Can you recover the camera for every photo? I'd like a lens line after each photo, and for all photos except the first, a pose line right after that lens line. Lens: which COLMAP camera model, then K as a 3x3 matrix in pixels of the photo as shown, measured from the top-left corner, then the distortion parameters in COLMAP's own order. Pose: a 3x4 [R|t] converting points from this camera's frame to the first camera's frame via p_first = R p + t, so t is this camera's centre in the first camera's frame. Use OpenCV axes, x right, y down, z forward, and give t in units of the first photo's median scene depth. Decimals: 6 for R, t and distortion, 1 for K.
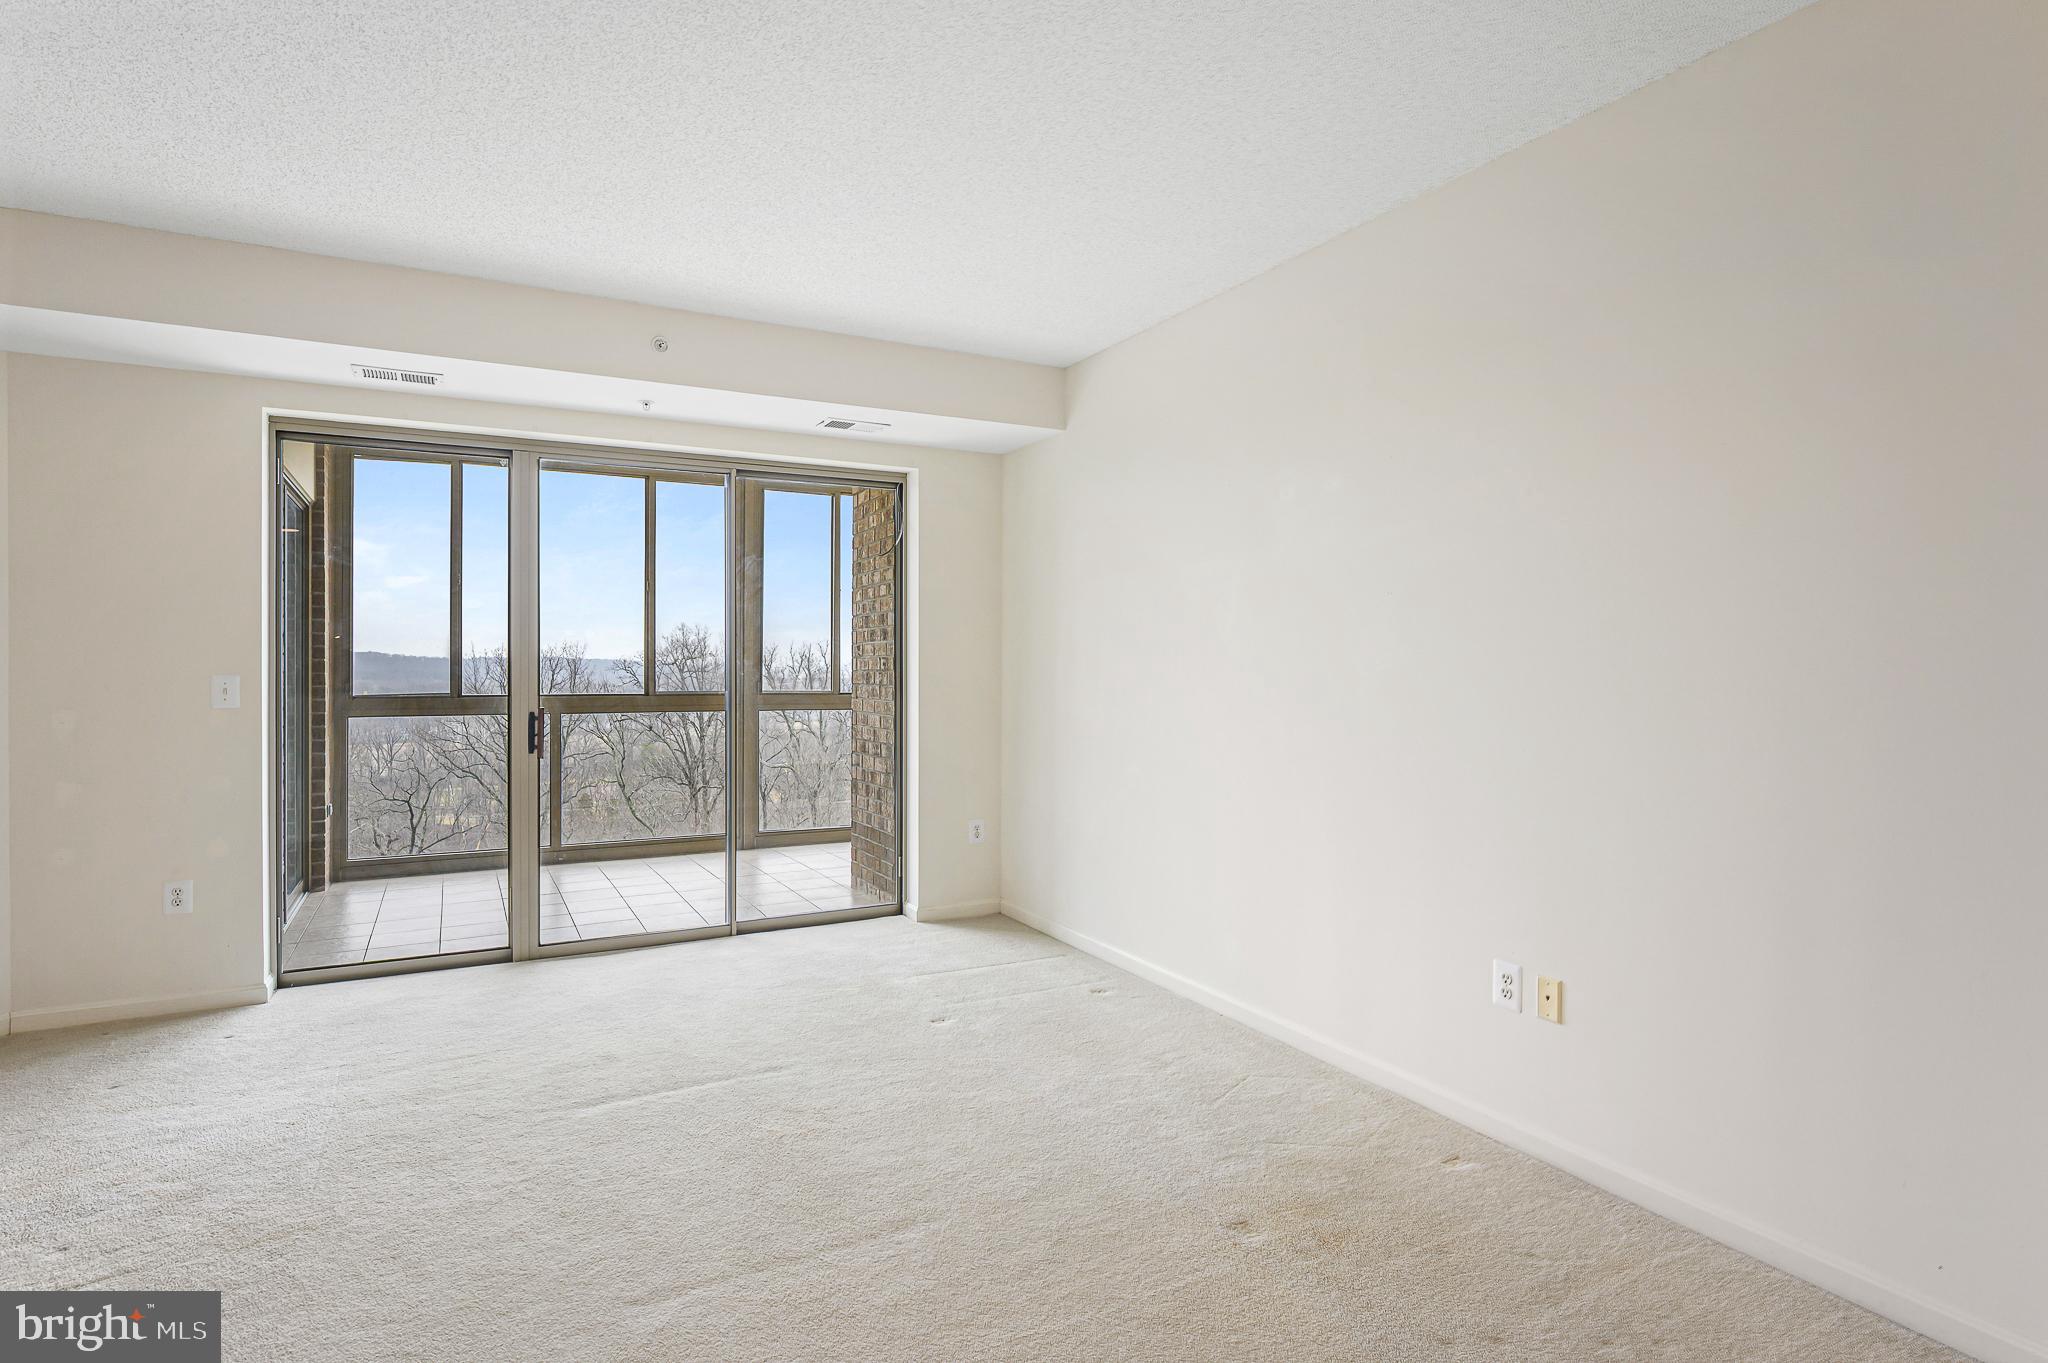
lens RADIAL K [[1072.1, 0, 1016.9], [0, 1072.1, 661.7], [0, 0, 1]] dist [-0.000158, 0.000249]
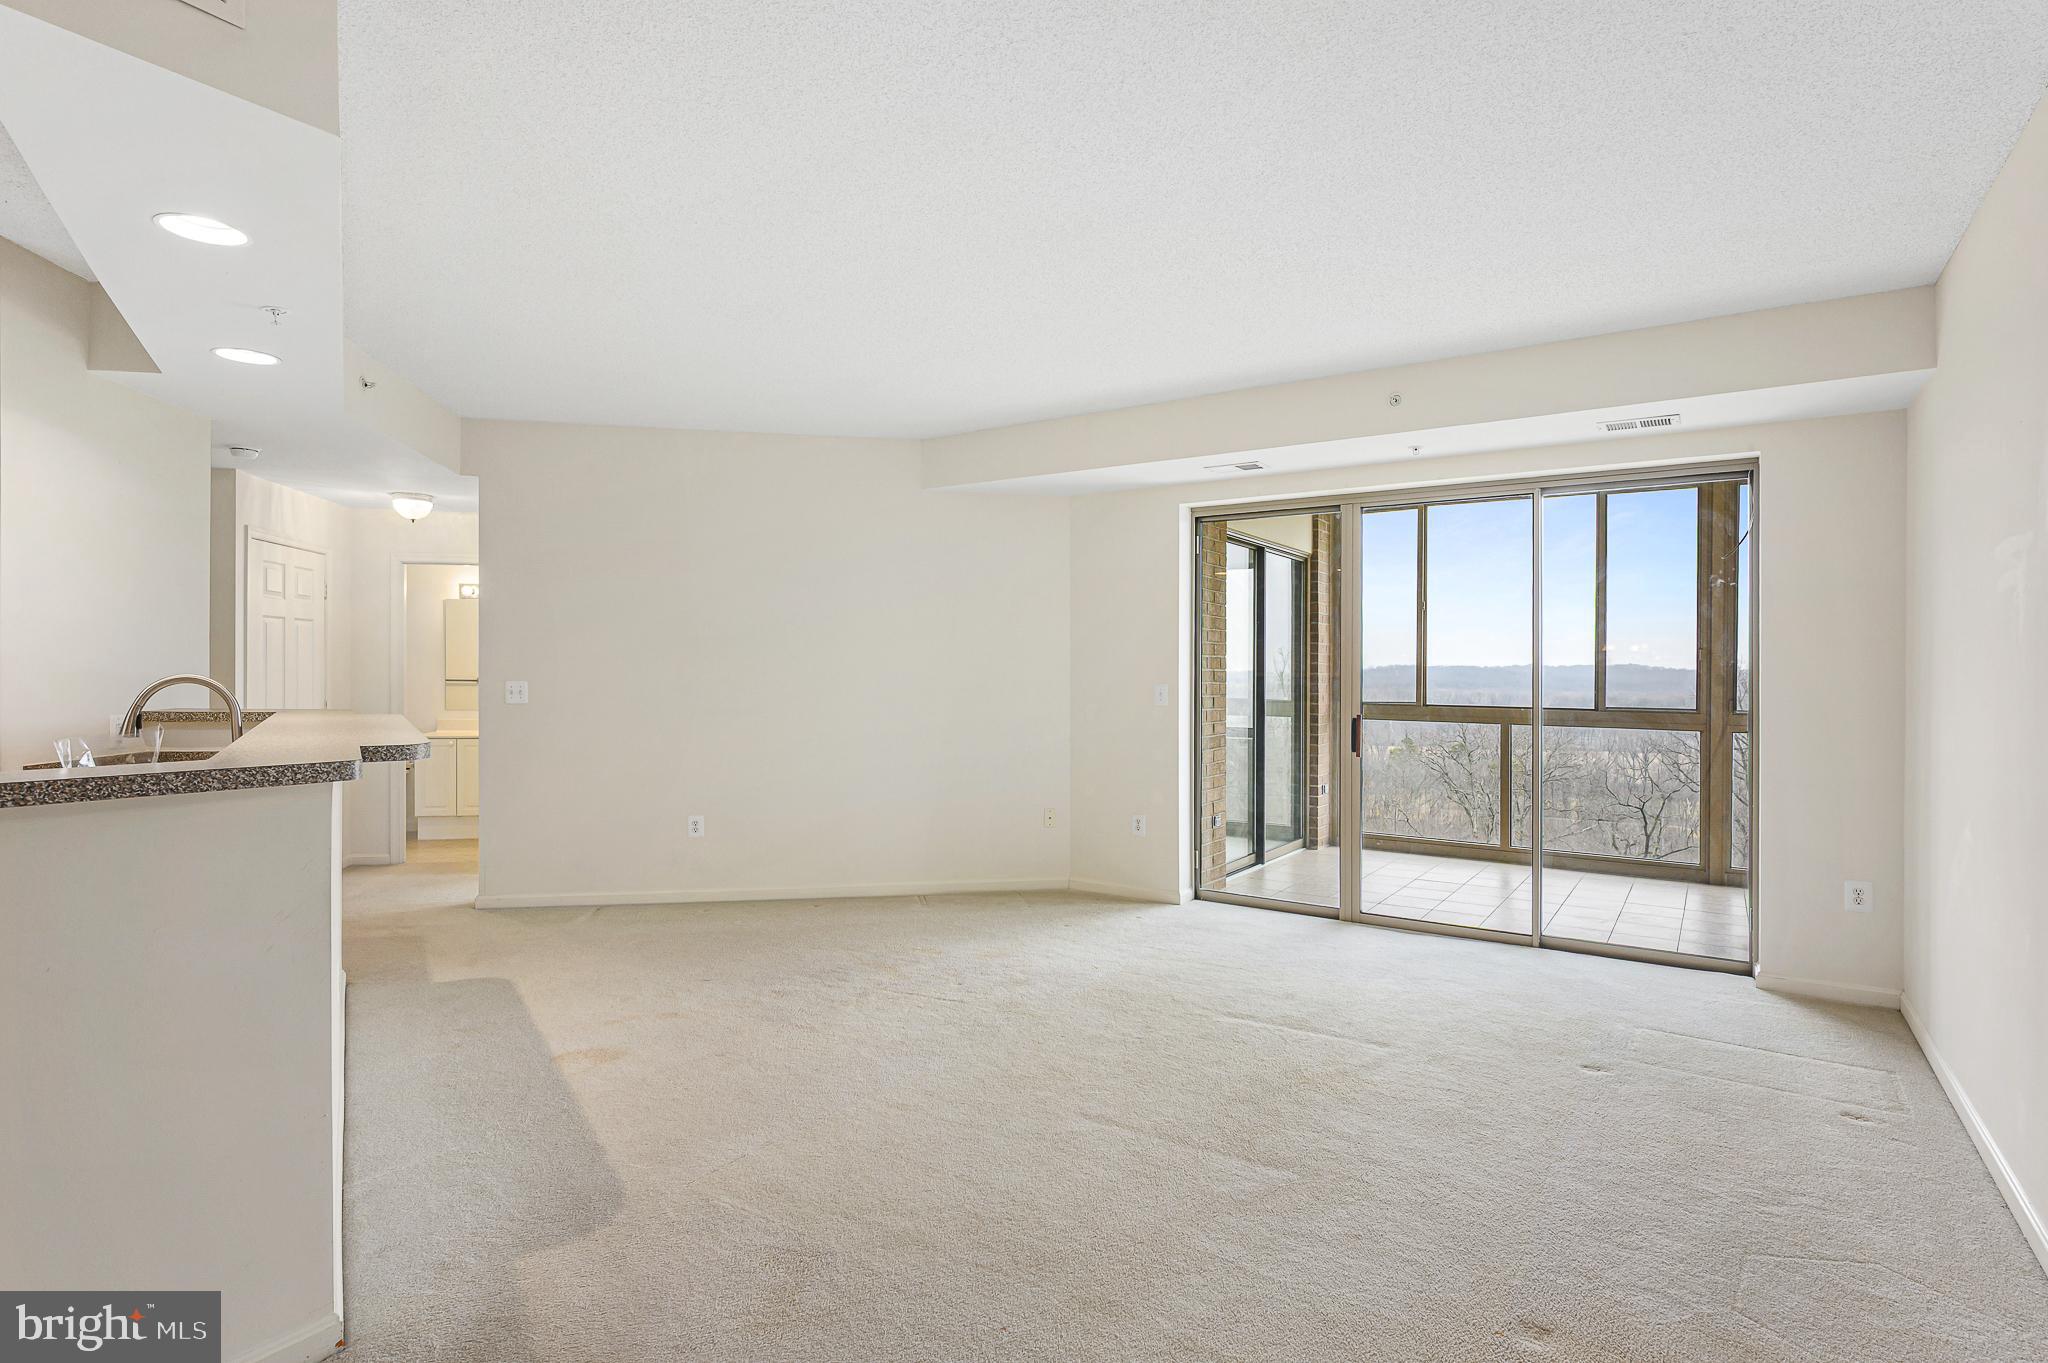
lens RADIAL K [[1026.3, 0, 1025.3], [0, 1026.3, 674.4], [0, 0, 1]] dist [0.000074, 0.000797]
pose [[0.469881, 0.005008, -0.882716, 0.364875], [-0.004446, 0.999985, 0.003306, -0.004333], [0.882719, 0.002371, 0.469896, 0.115581]]
